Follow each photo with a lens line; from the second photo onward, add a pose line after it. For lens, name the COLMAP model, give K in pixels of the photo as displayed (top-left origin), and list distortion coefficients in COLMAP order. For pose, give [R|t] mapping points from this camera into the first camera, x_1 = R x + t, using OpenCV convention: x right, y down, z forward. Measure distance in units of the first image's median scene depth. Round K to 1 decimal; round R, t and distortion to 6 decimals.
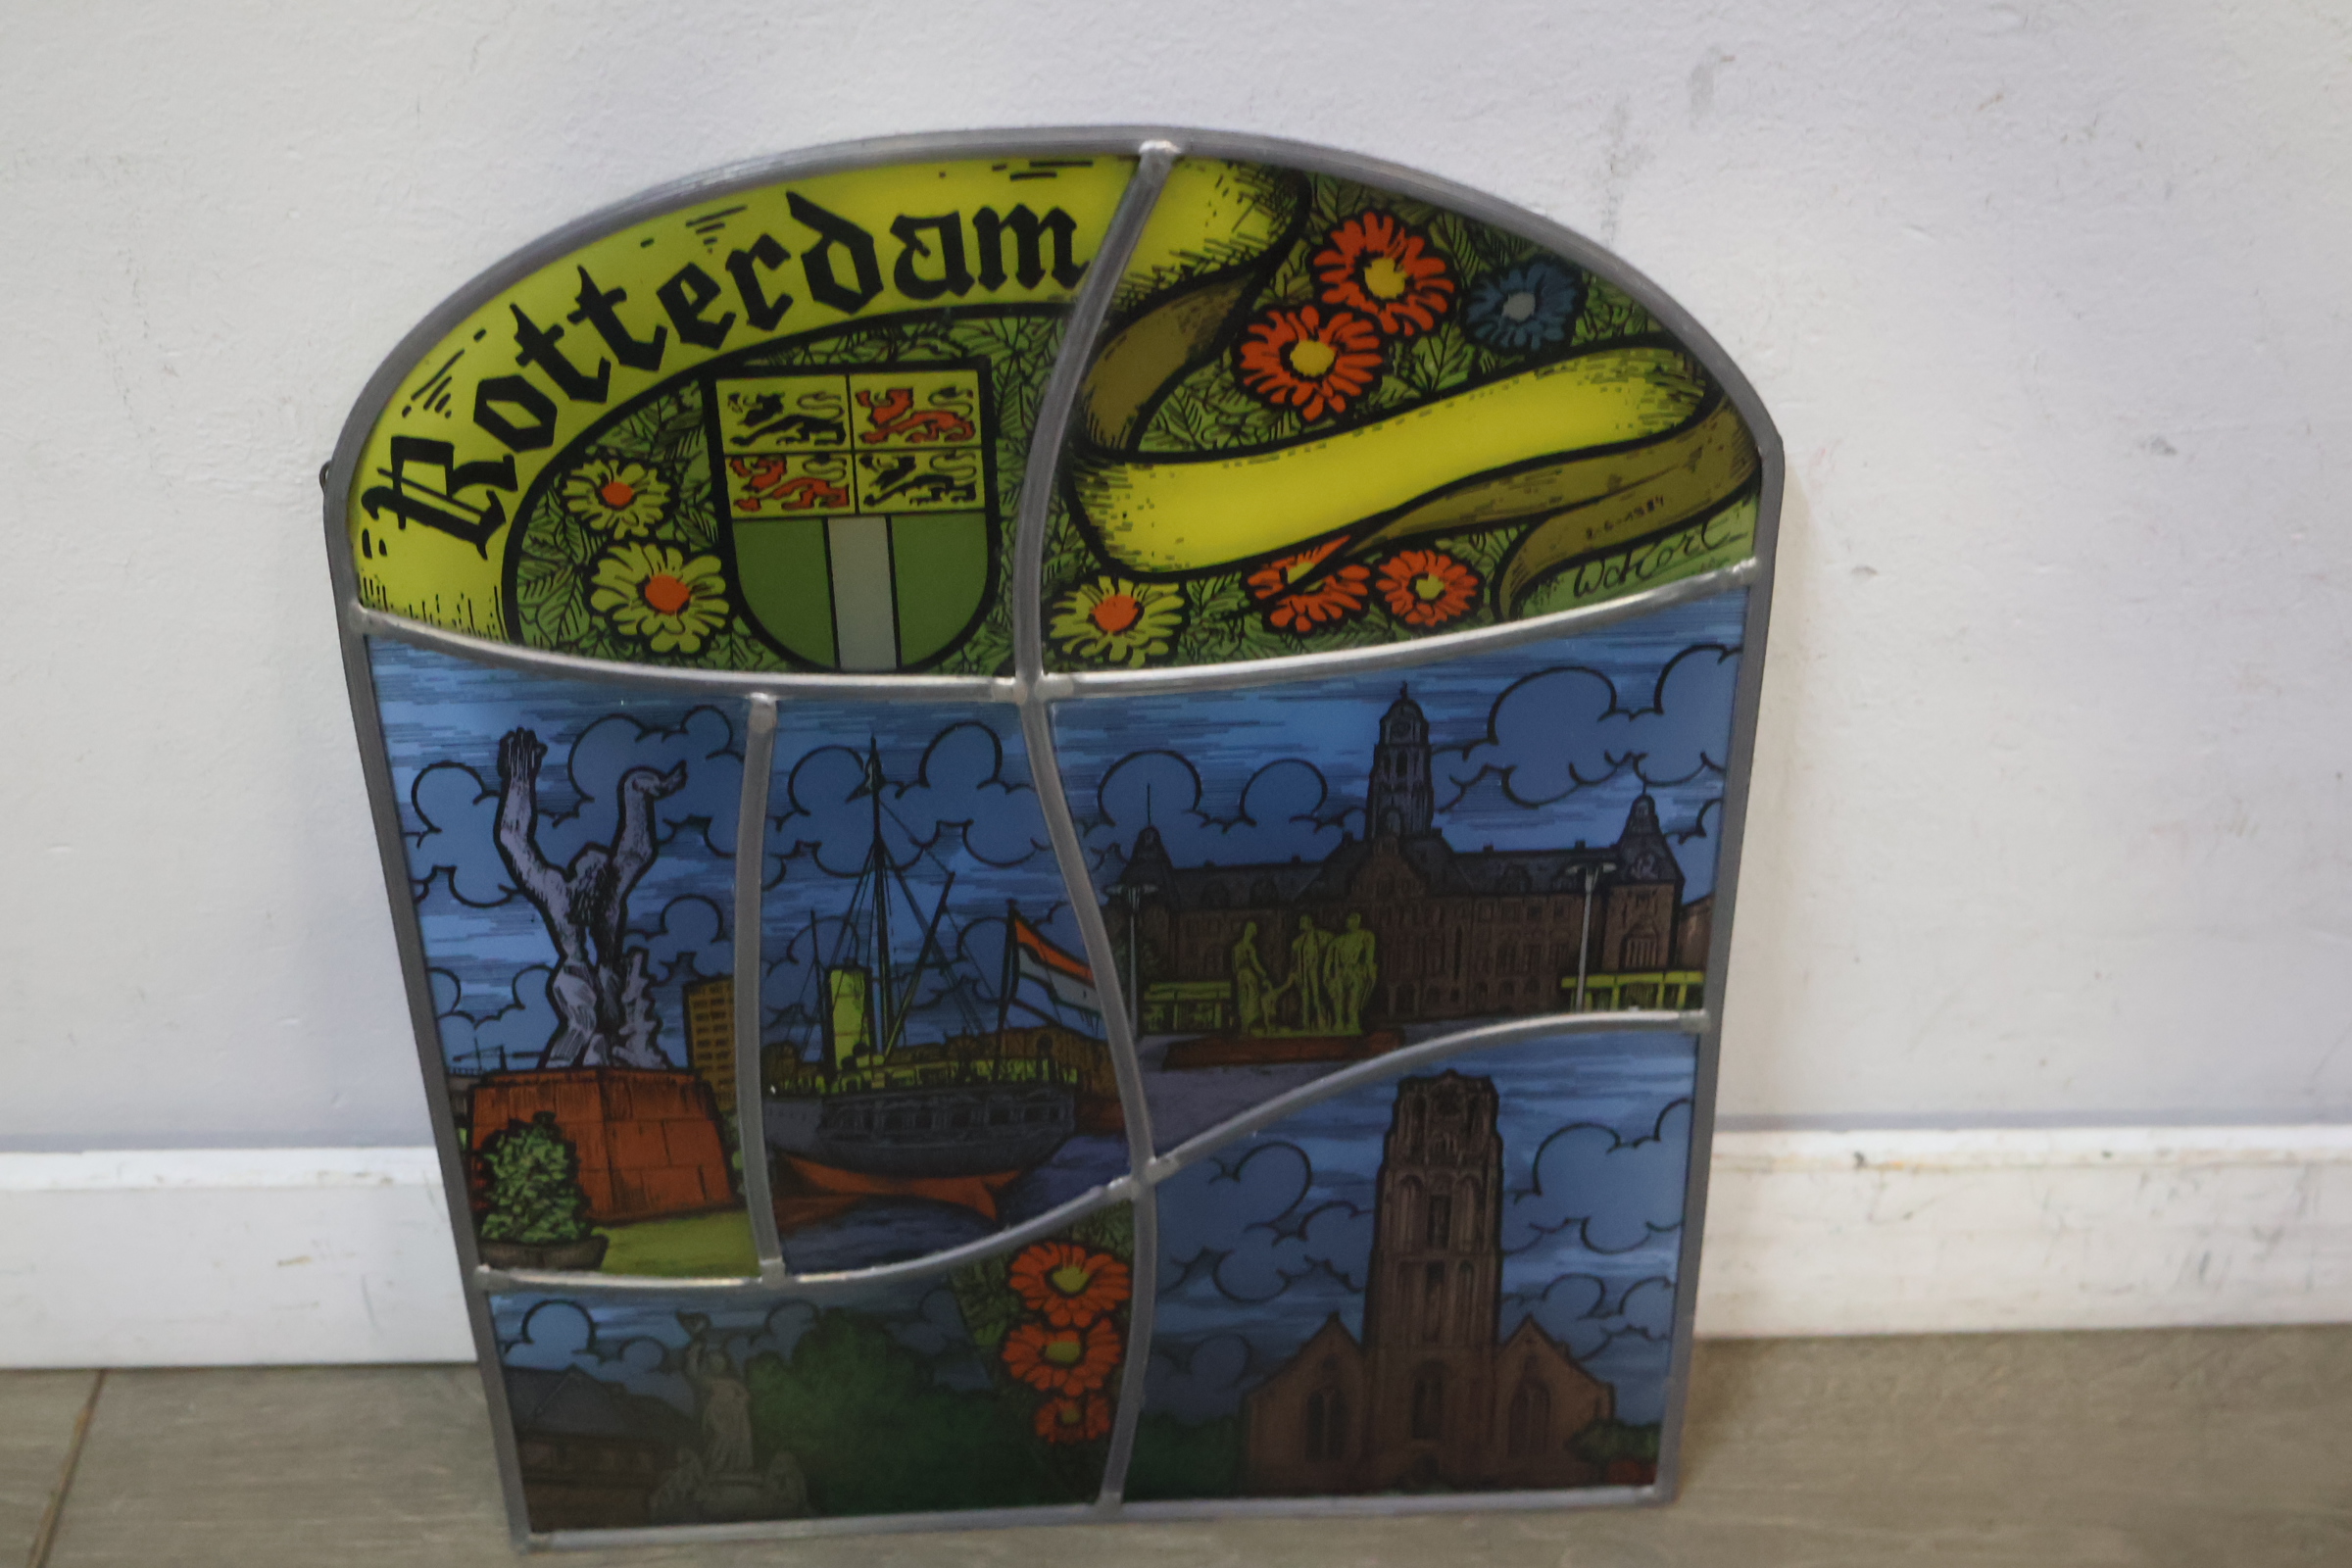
lens RADIAL K [[2685.5, 0, 1176.0], [0, 2685.5, 784.0], [0, 0, 1]] dist [0.010024, 0.015186]
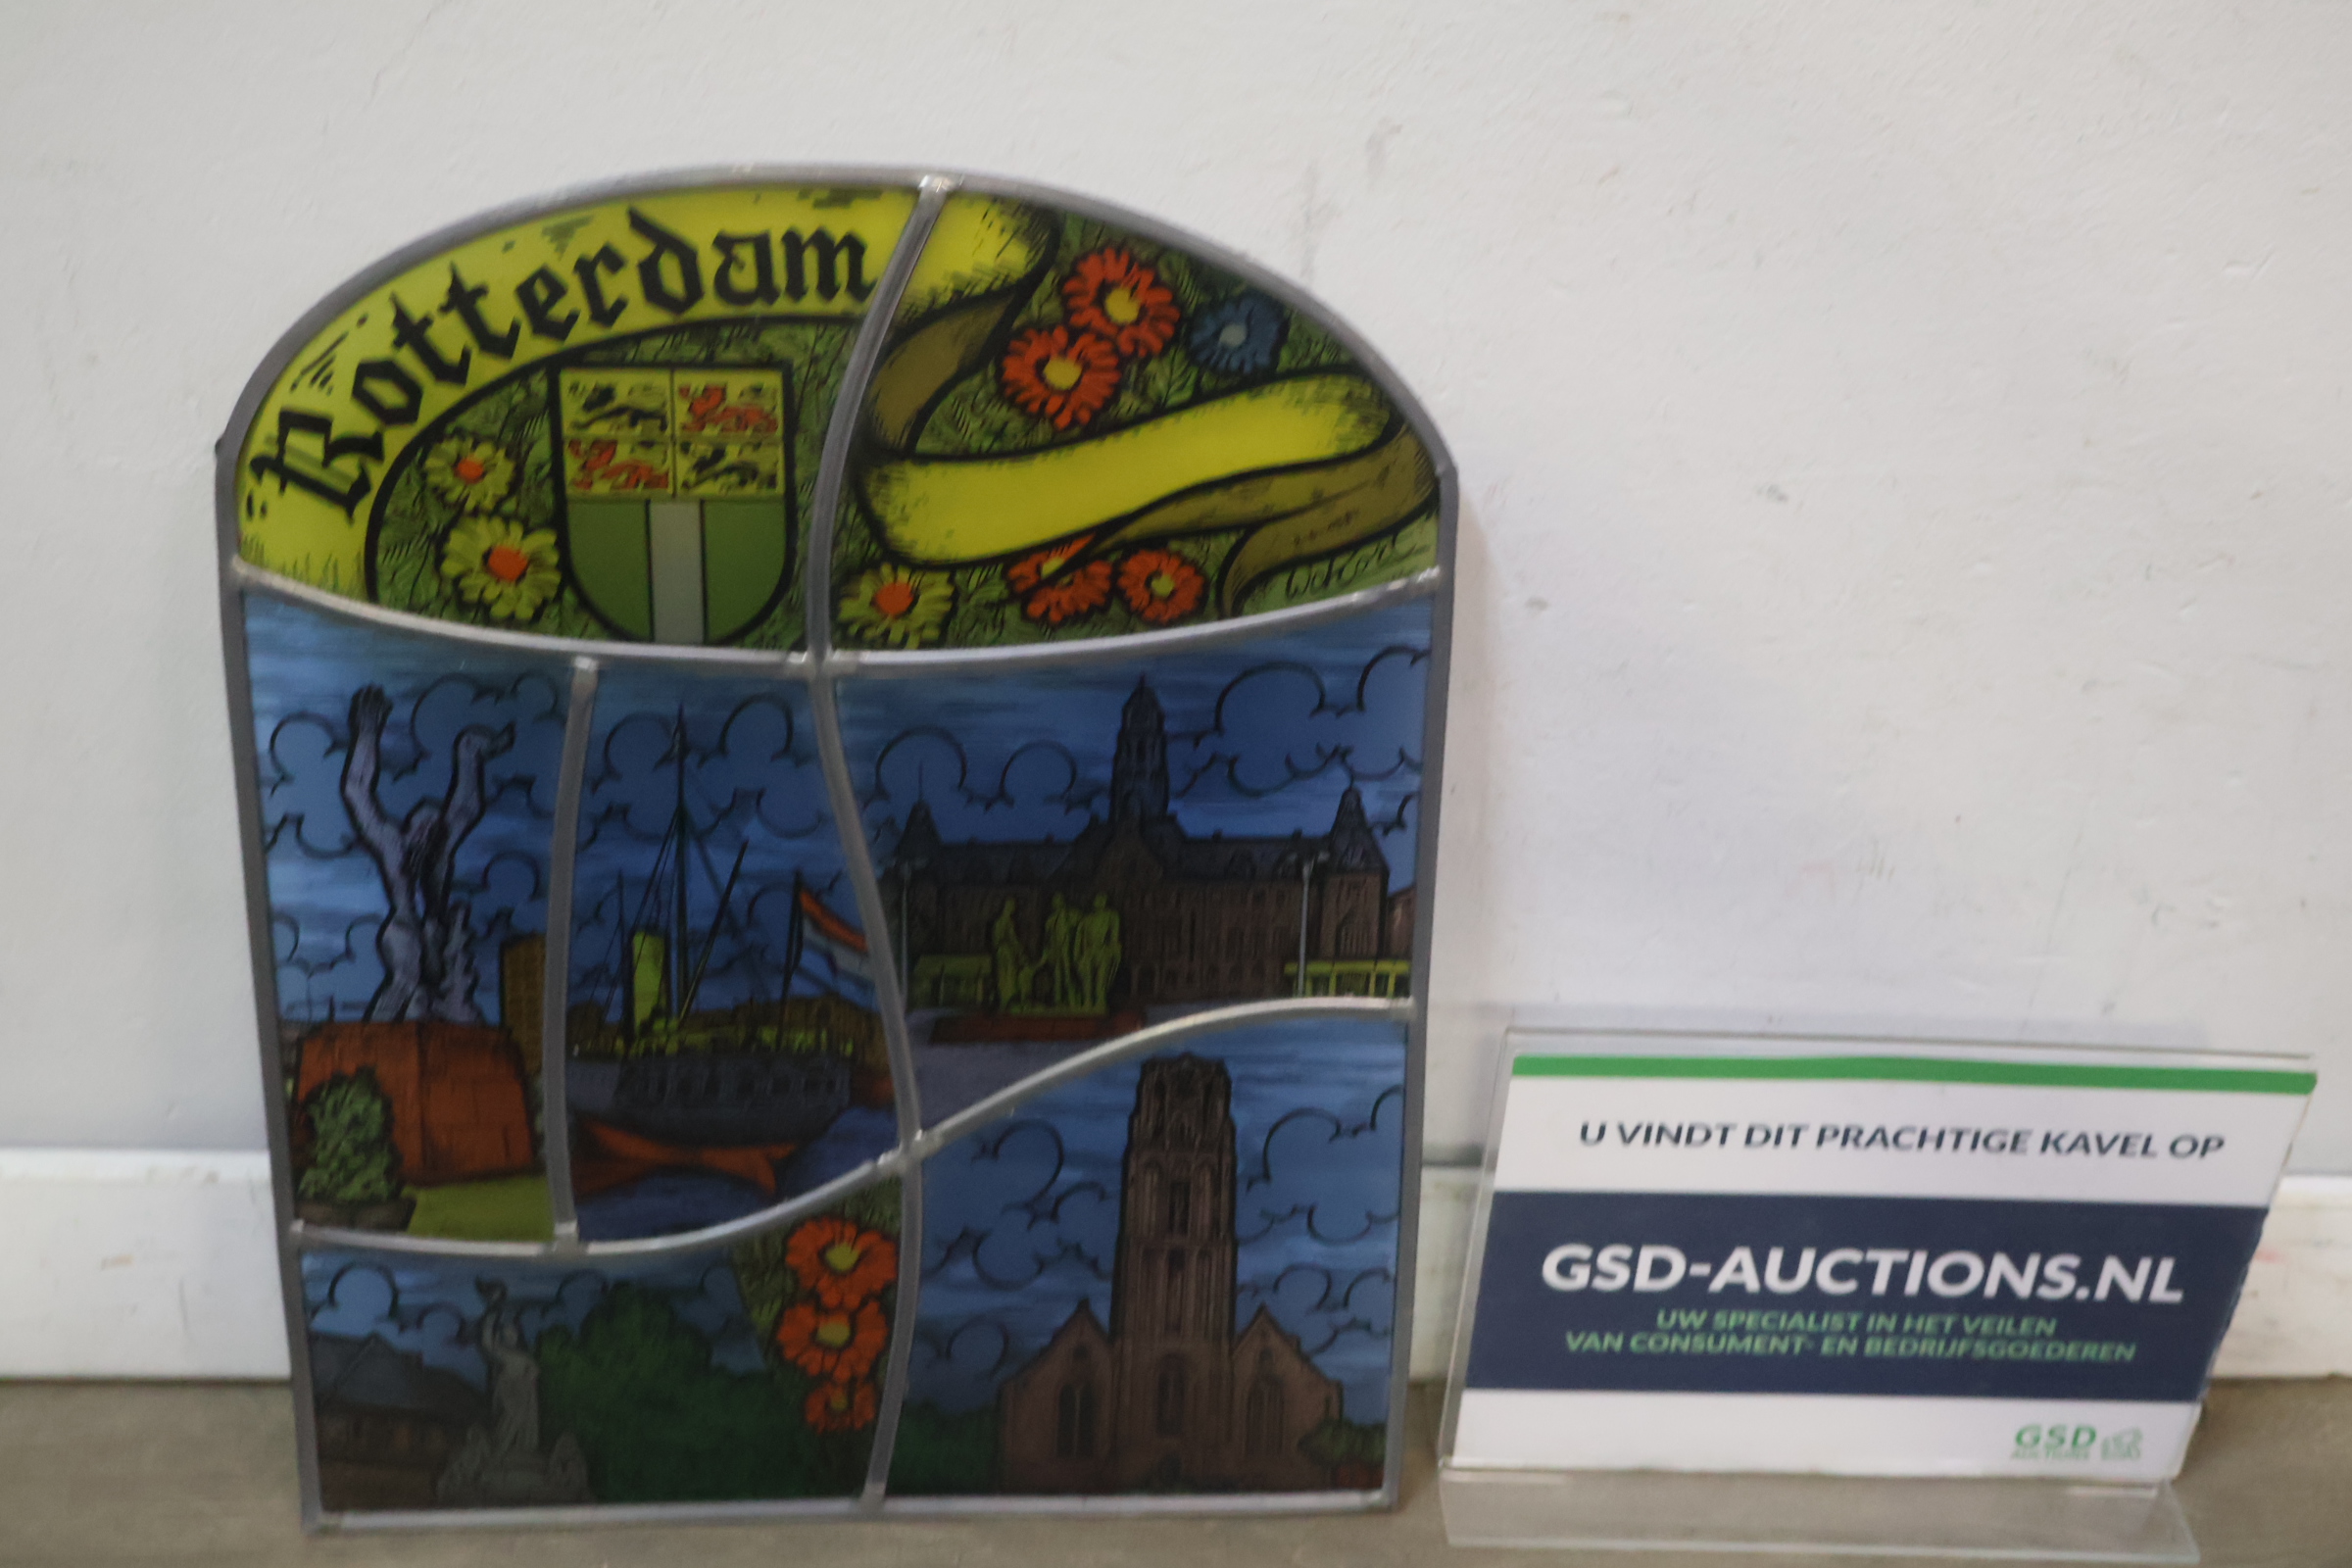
lens RADIAL K [[2685.5, 0, 1176.0], [0, 2685.5, 784.0], [0, 0, 1]] dist [0.010024, 0.015186]
pose [[0.998644, 0.023677, 0.046355, 0.047510], [-0.013526, 0.978006, -0.208139, 0.256075], [-0.050263, 0.207230, 0.977000, -0.131439]]
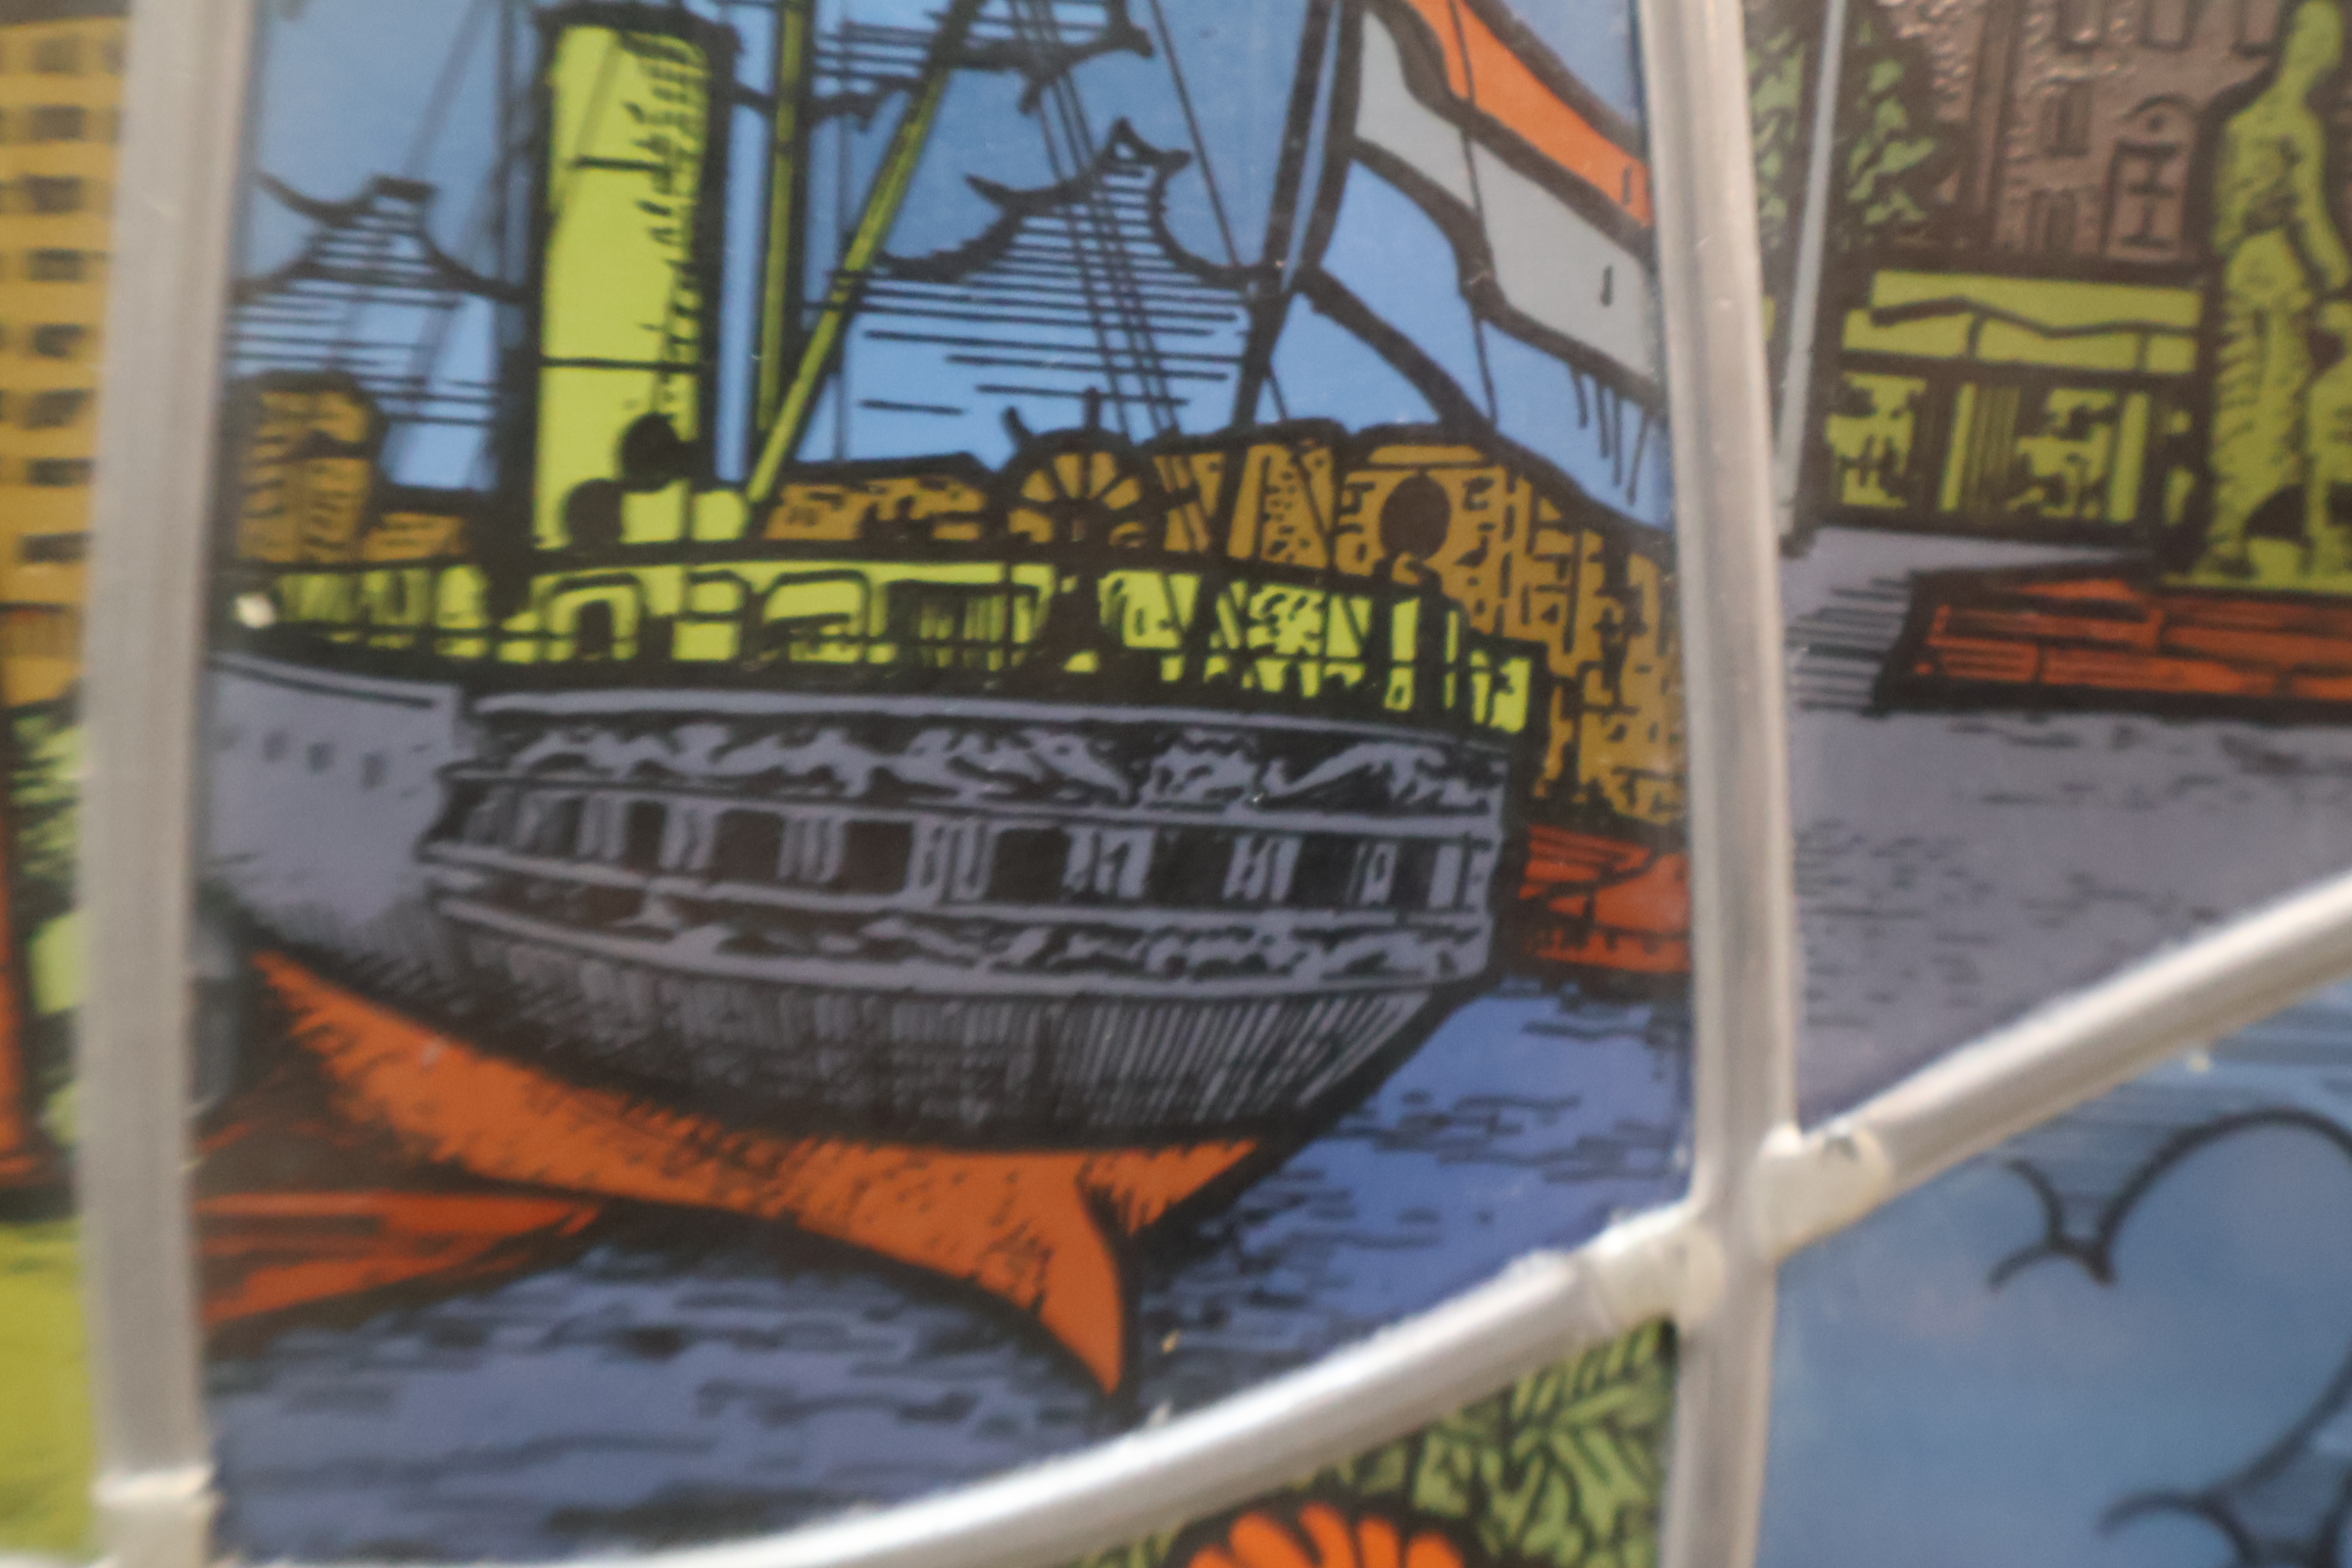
lens RADIAL K [[2698.8, 0, 1185.7], [0, 2698.8, 773.1], [0, 0, 1]] dist [0.016887, 0.007667]
pose [[0.997105, 0.073920, 0.017800, -0.078993], [-0.062573, 0.930780, -0.360185, 0.226443], [-0.043193, 0.358029, 0.932711, 0.856139]]
